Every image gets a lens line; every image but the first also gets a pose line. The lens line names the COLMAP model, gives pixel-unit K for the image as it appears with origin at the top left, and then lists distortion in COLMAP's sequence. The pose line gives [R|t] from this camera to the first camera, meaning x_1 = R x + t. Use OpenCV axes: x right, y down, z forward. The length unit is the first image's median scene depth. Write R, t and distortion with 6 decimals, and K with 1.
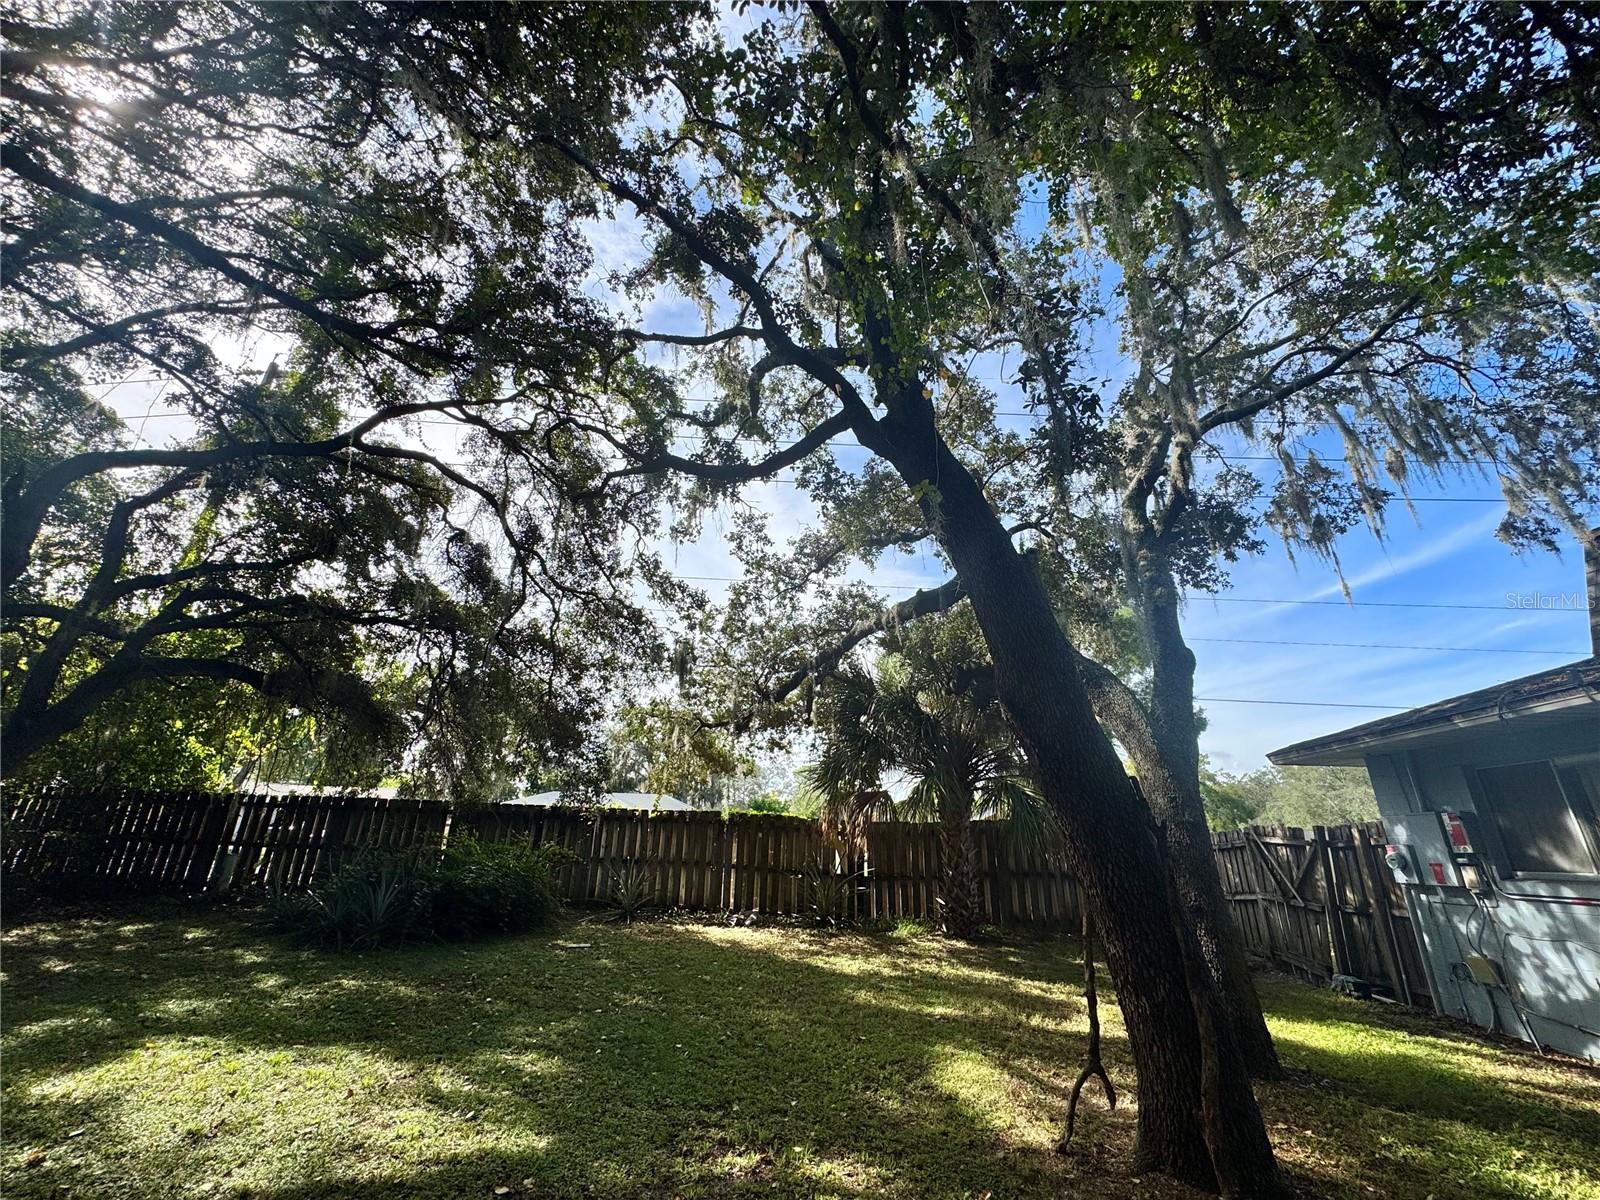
lens RADIAL K [[636.2, 0, 797.8], [0, 636.2, 601.3], [0, 0, 1]] dist [-0.000917, 0.000668]
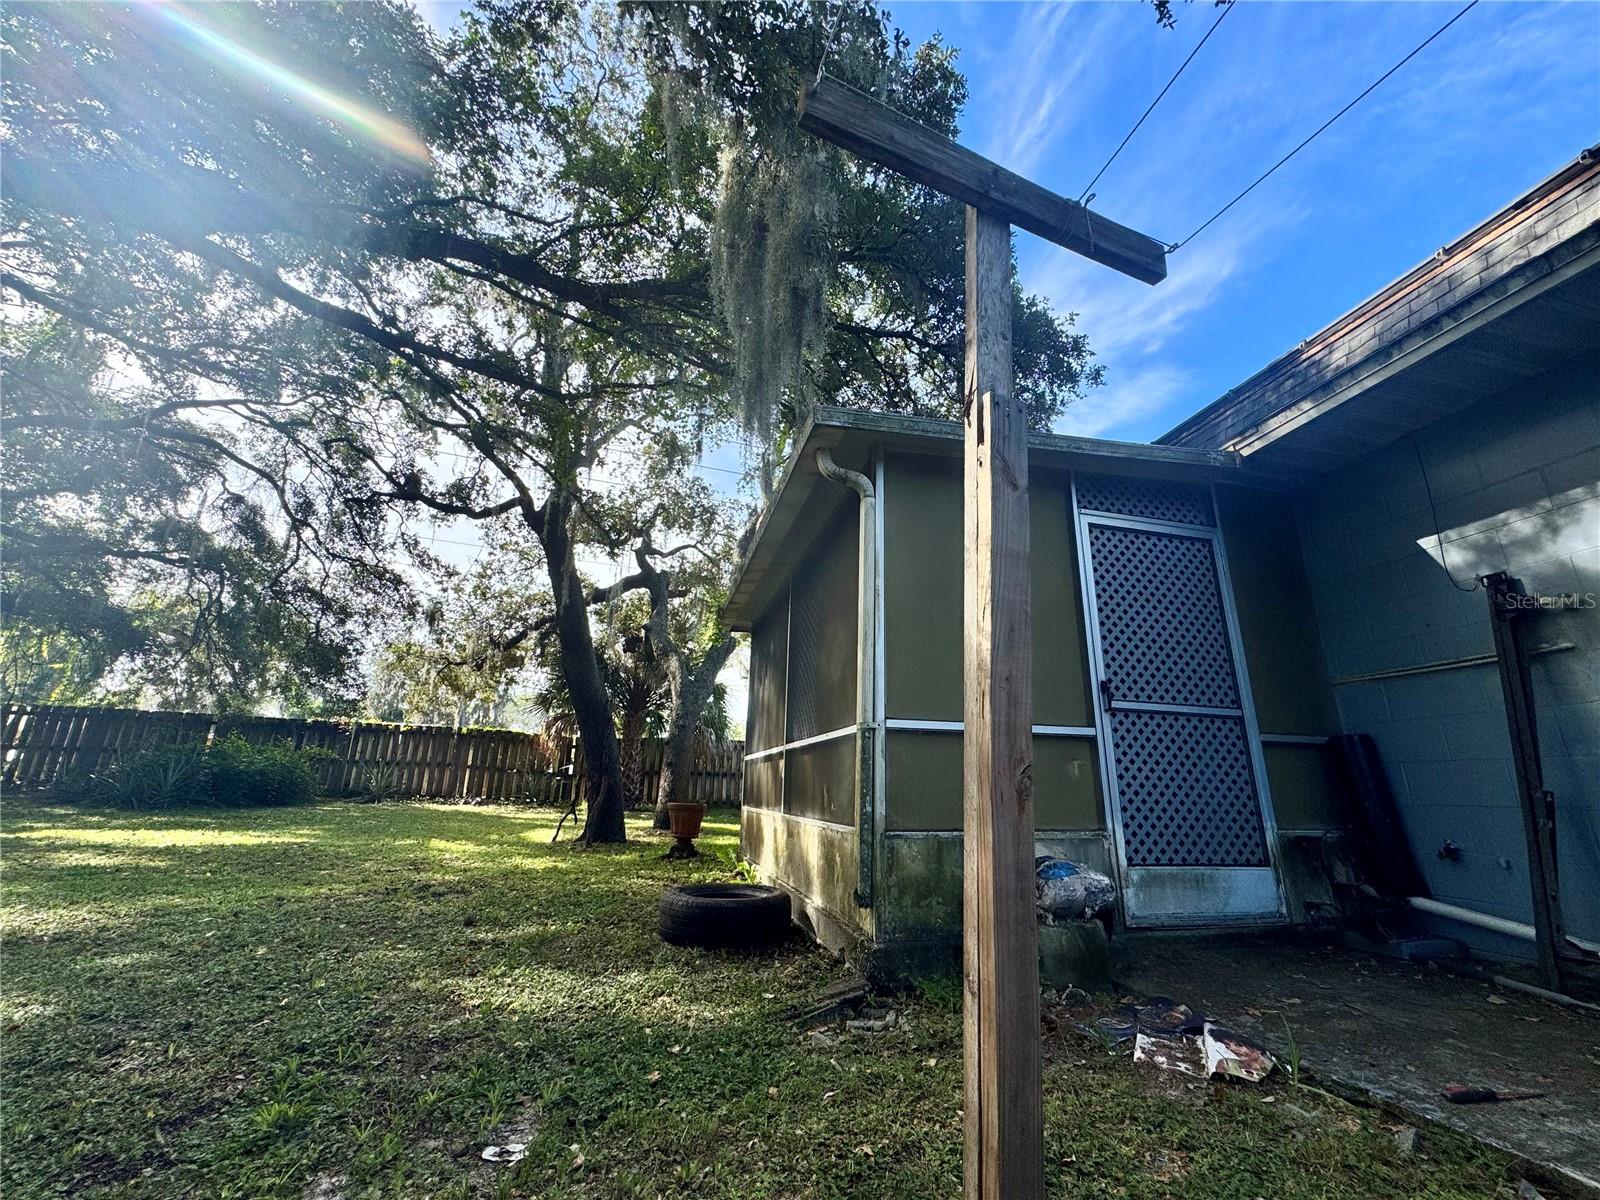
lens RADIAL K [[636.2, 0, 806.0], [0, 636.2, 598.8], [0, 0, 1]] dist [-0.000917, 0.000668]
pose [[0.956017, 0.079841, 0.282237, 0.182902], [-0.102096, 0.992647, 0.065023, -0.105326], [-0.274970, -0.090979, 0.957139, -0.484314]]
